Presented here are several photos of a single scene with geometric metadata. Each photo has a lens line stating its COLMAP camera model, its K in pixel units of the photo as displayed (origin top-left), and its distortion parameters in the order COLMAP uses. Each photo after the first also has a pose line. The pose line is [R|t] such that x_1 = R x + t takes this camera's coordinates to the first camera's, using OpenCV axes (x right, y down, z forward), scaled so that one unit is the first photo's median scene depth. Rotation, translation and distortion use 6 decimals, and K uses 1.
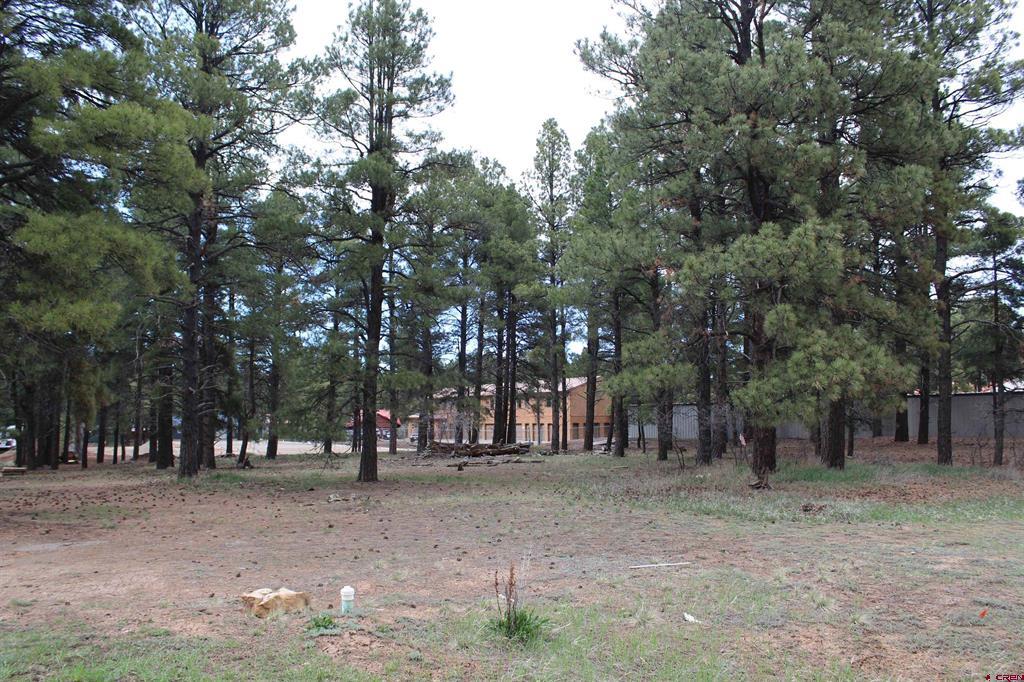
lens RADIAL K [[846.6, 0, 512.0], [0, 846.6, 341.0], [0, 0, 1]] dist [-0.152671, 0.126115]
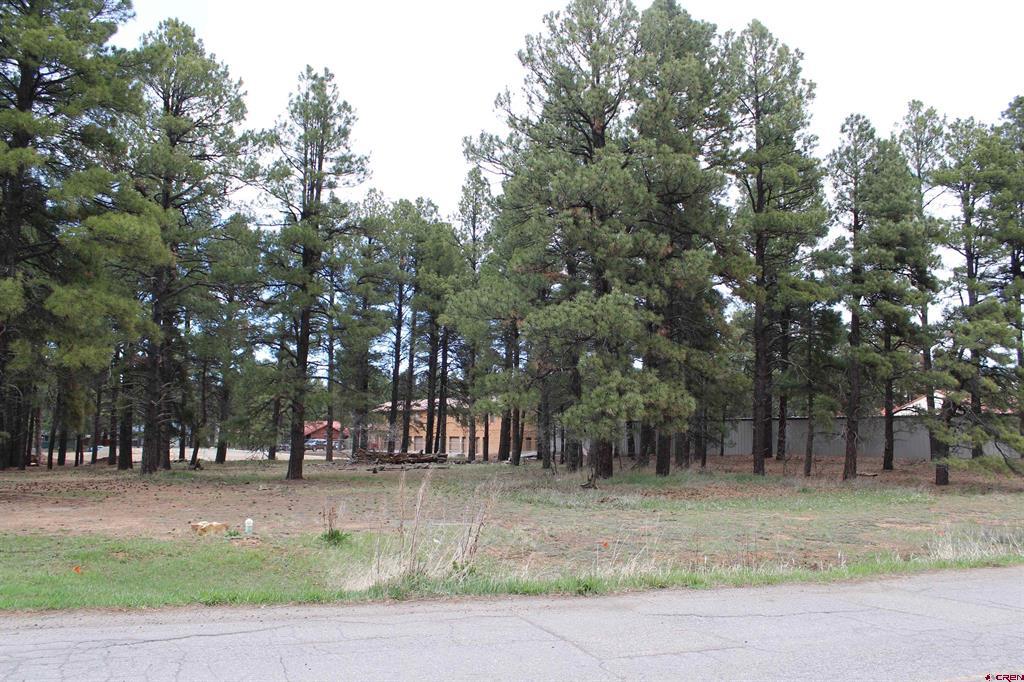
lens RADIAL K [[846.6, 0, 512.0], [0, 846.6, 341.0], [0, 0, 1]] dist [-0.152671, 0.126115]
pose [[0.998521, 0.021540, 0.049914, 0.075751], [-0.020710, 0.999639, -0.017098, -0.021275], [-0.050265, 0.016039, 0.998607, -0.233224]]
